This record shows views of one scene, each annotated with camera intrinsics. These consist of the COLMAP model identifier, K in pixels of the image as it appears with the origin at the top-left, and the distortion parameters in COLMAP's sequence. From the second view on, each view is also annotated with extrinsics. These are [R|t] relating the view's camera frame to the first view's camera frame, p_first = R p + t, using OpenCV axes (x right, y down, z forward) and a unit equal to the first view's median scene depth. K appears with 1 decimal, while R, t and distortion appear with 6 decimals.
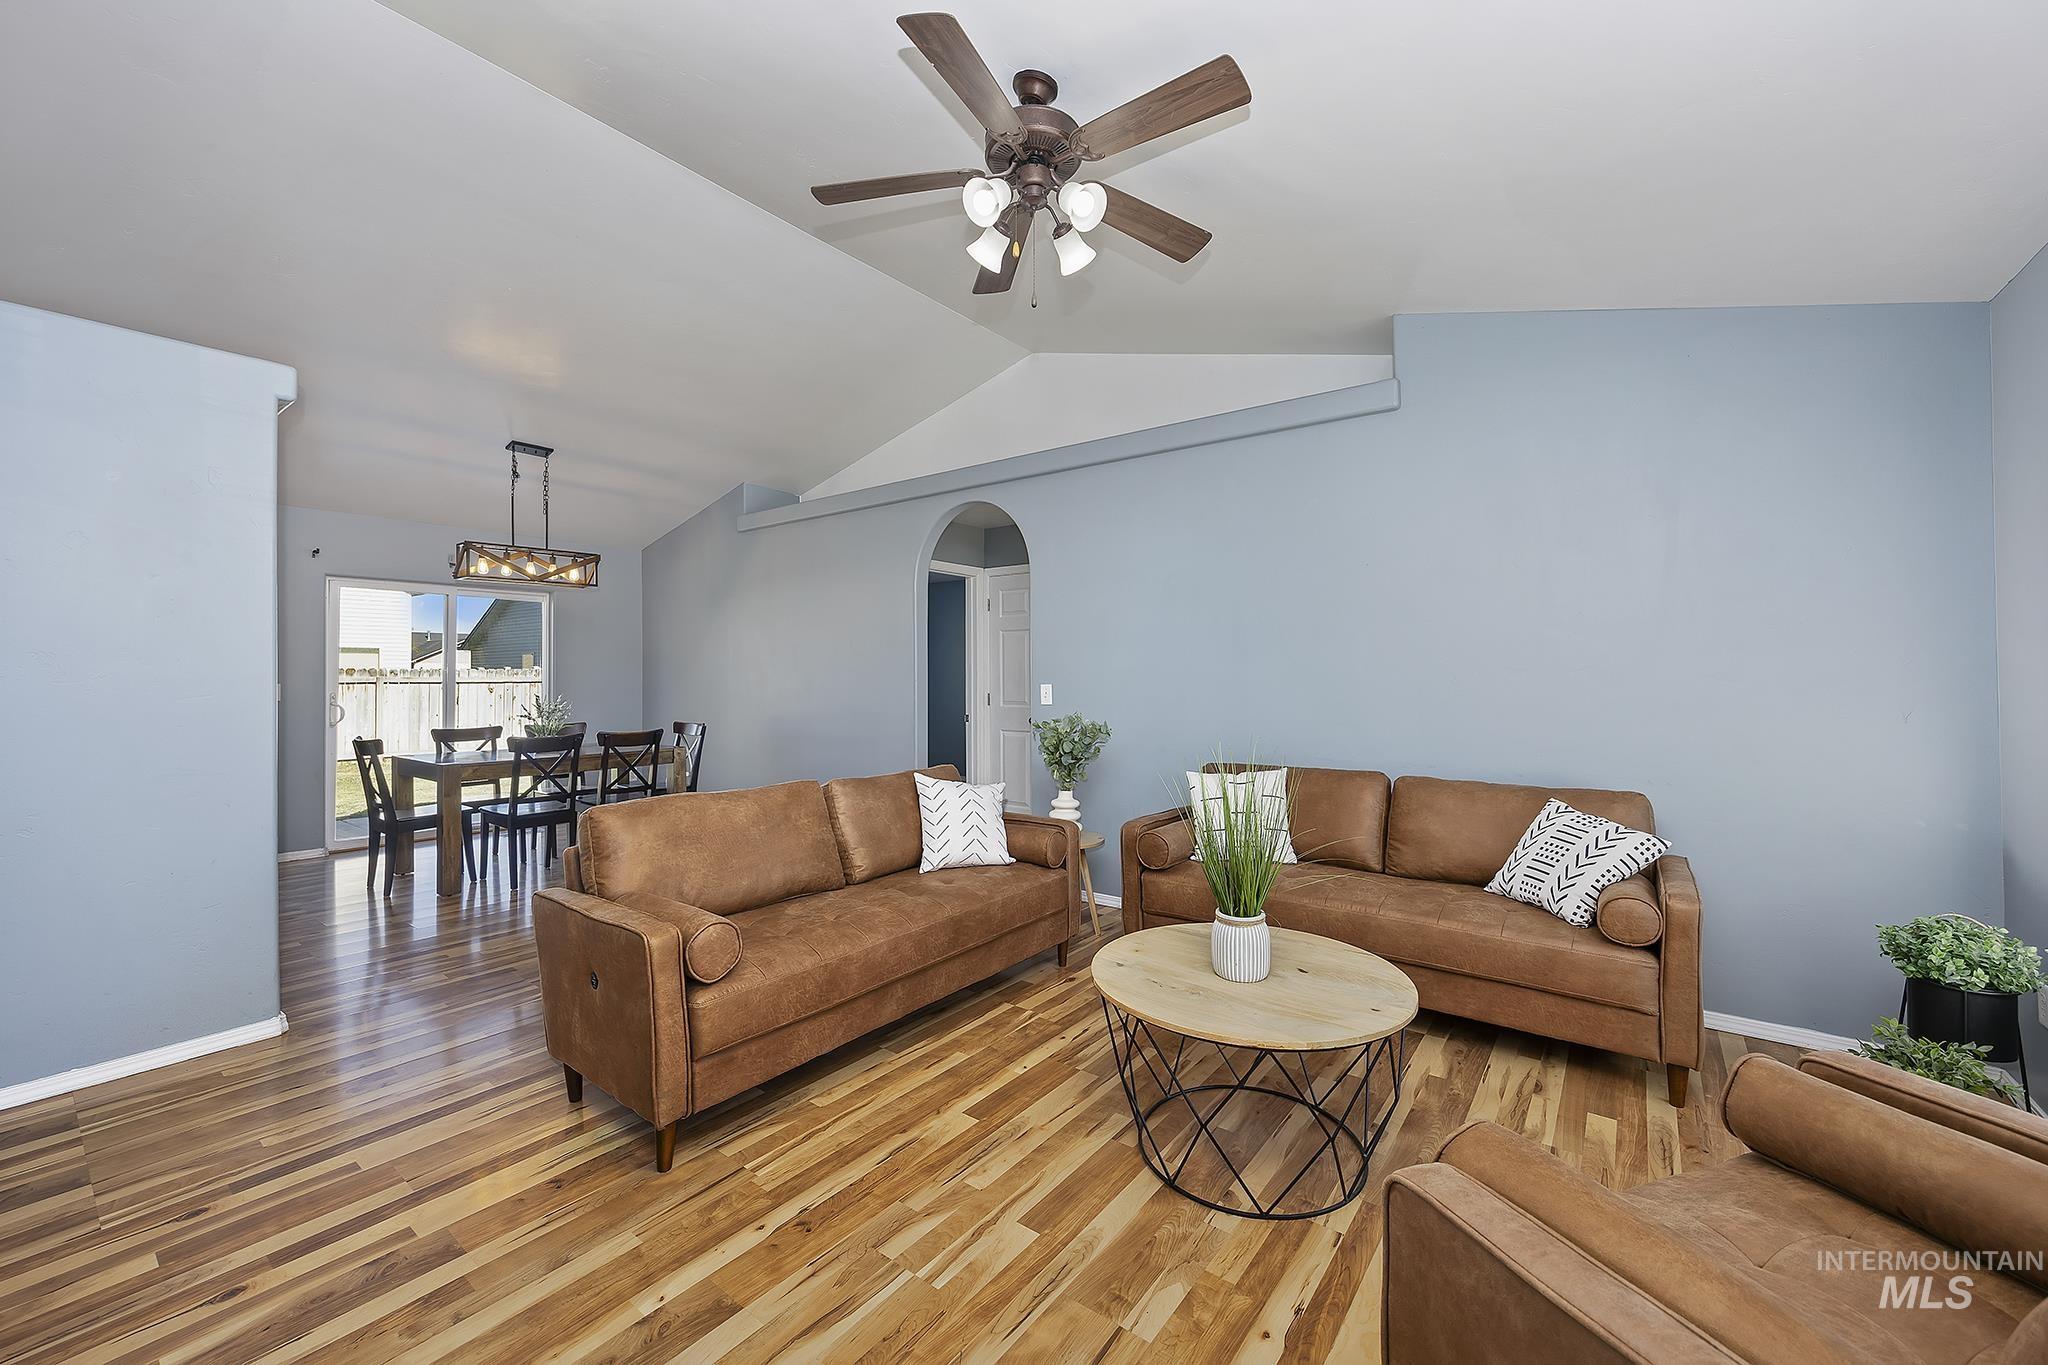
lens RADIAL K [[814.0, 0, 1028.8], [0, 814.0, 671.2], [0, 0, 1]] dist [0.001438, 0.000157]
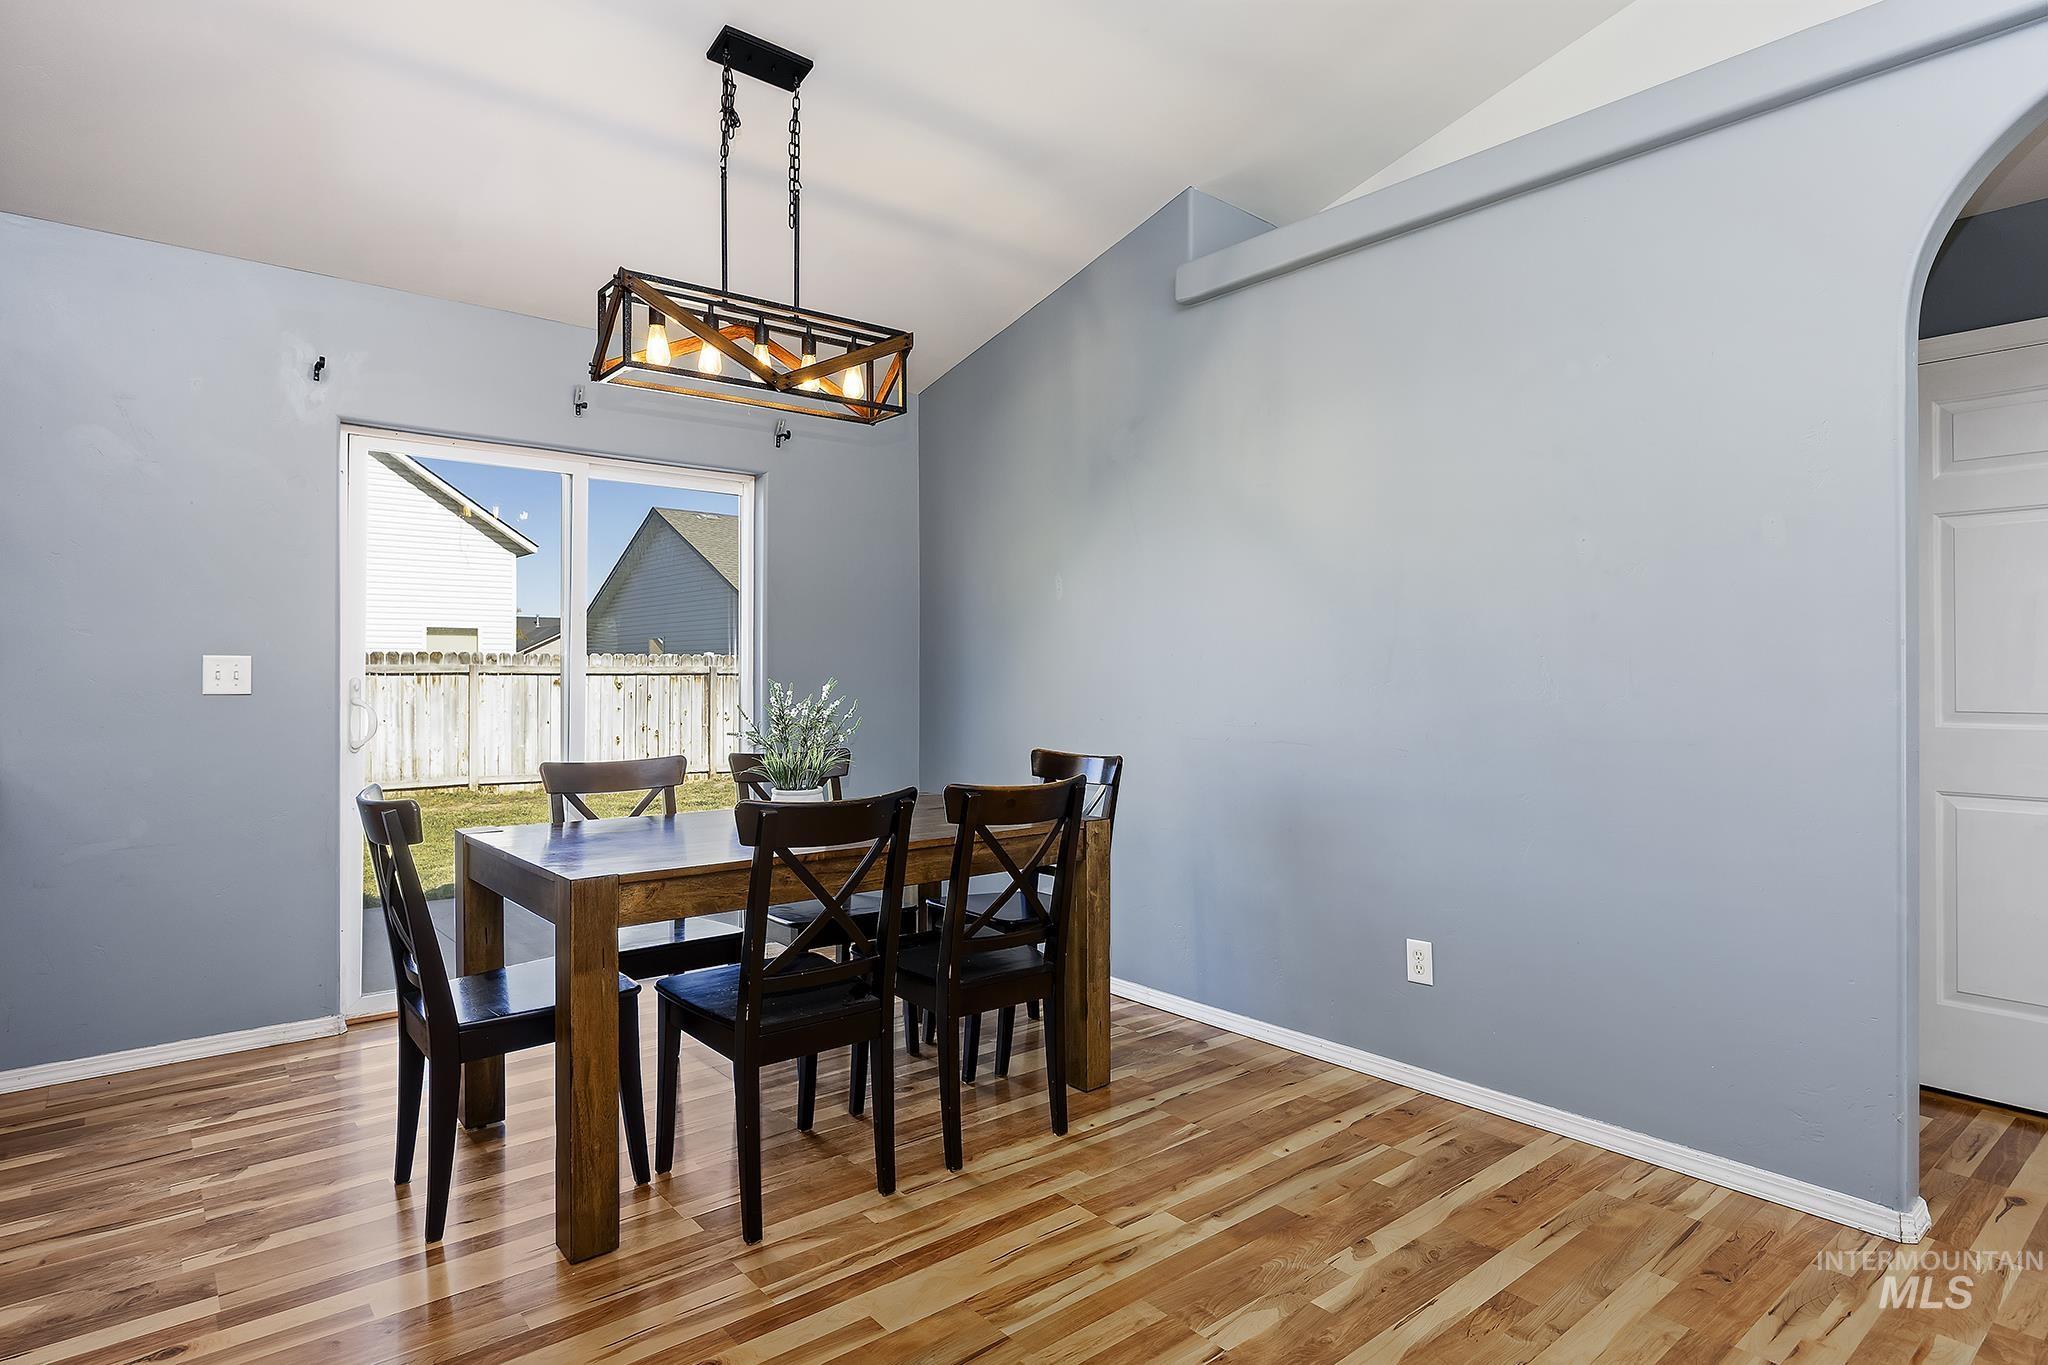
lens RADIAL K [[1110.3, 0, 1013.6], [0, 1110.3, 671.0], [0, 0, 1]] dist [0.000266, -0.000684]
pose [[0.973679, 0.001250, -0.227921, -0.375641], [-0.000672, 0.999996, 0.002611, 0.022848], [0.227924, -0.002389, 0.973676, 0.510713]]
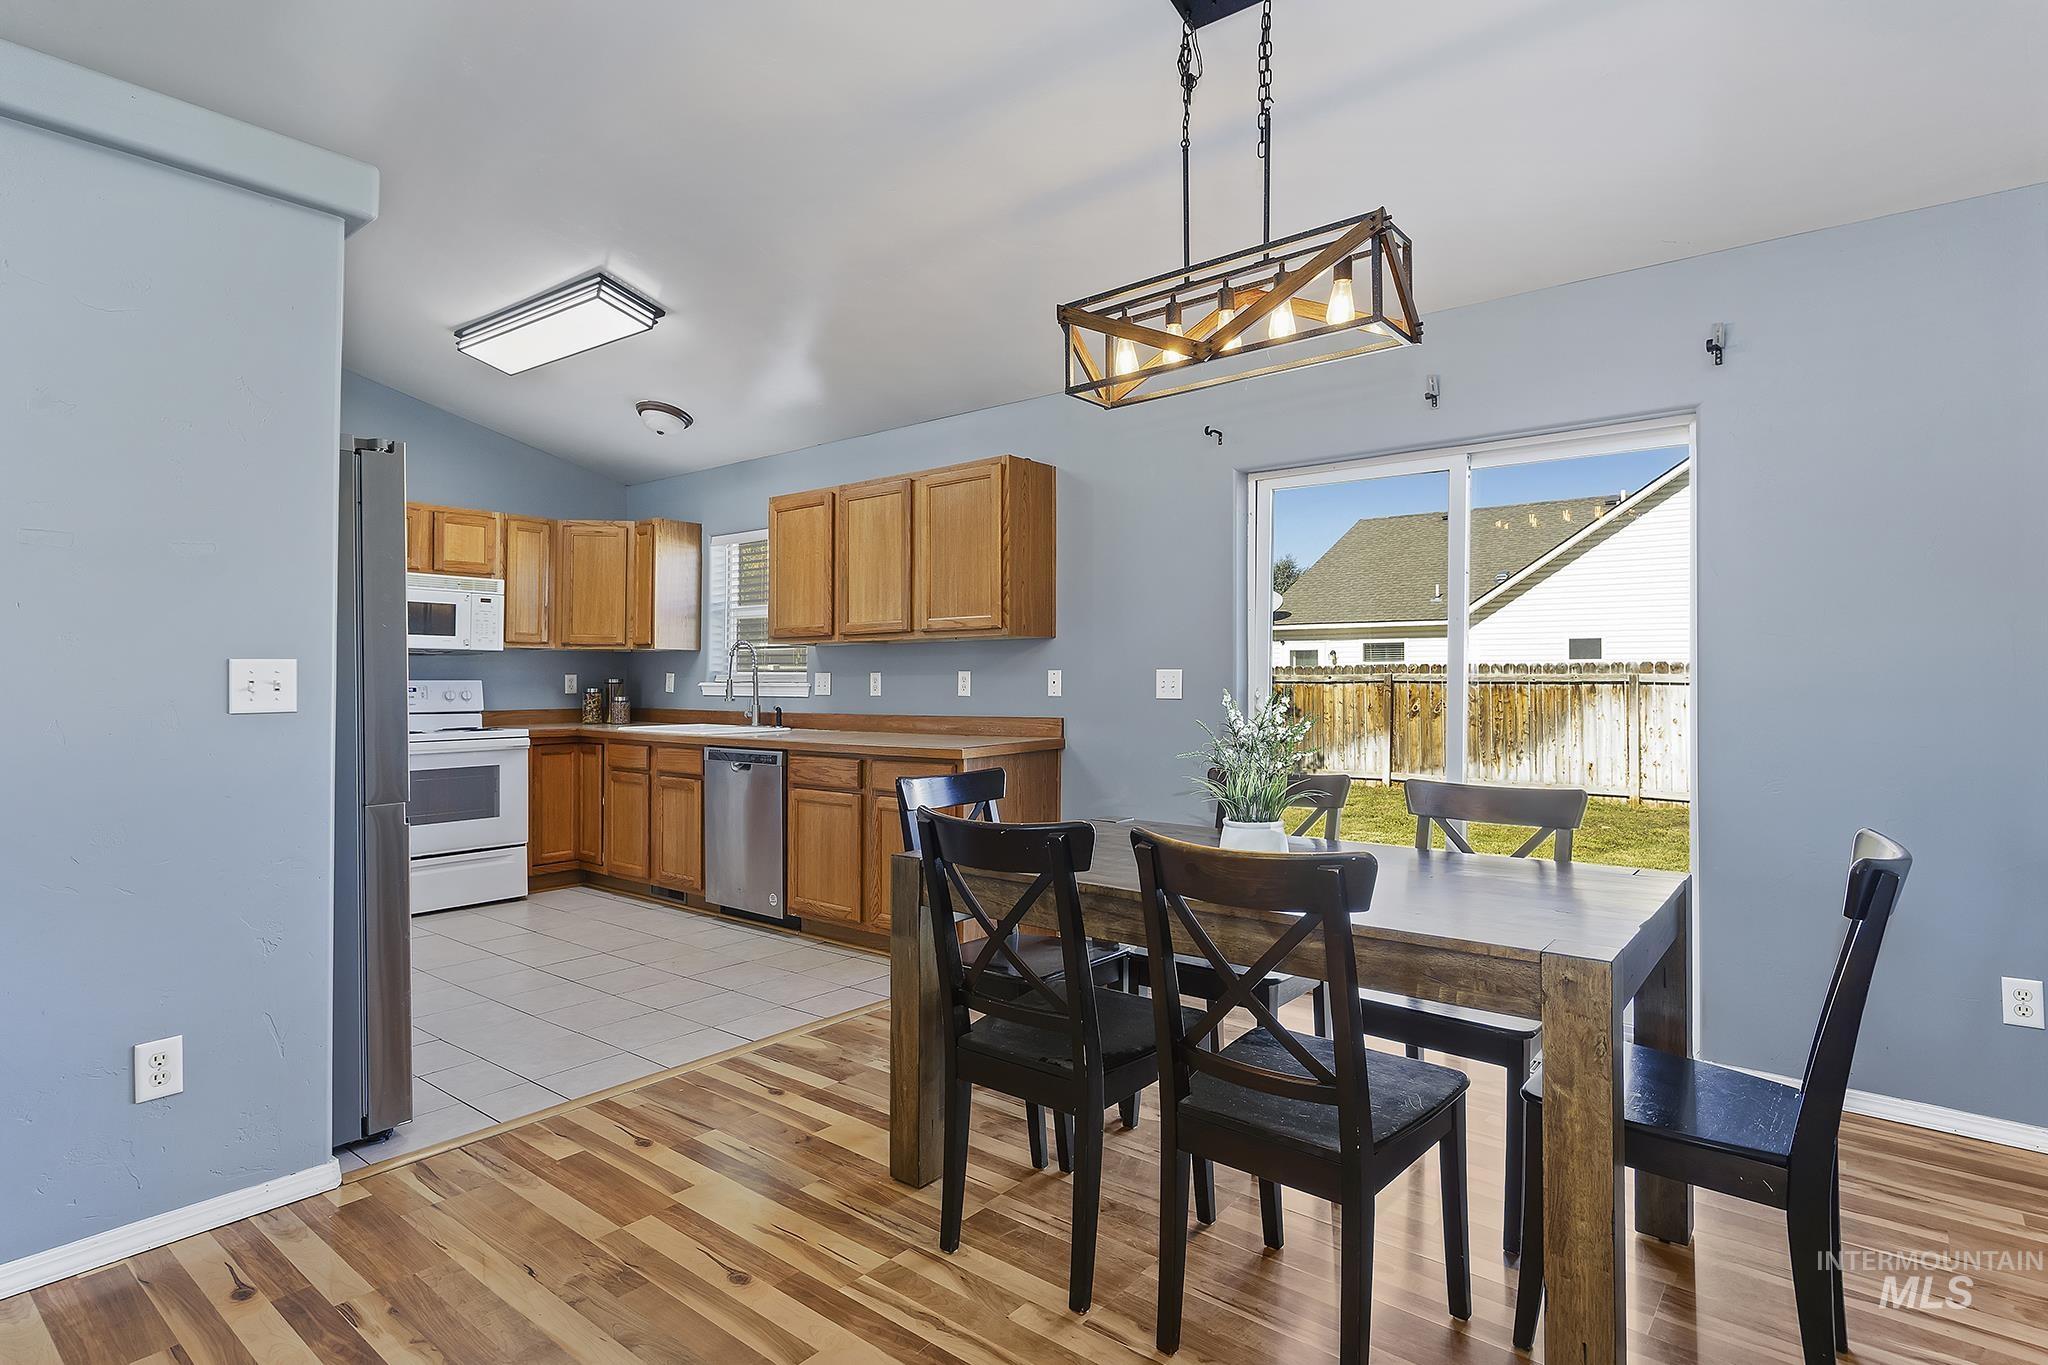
lens RADIAL K [[1061.2, 0, 1046.4], [0, 1061.2, 655.8], [0, 0, 1]] dist [0.030198, -0.000157]
pose [[-0.024637, -0.021110, -0.999474, -0.157164], [0.003532, 0.999769, -0.021203, 0.023882], [0.999690, -0.004052, -0.024557, 0.946898]]
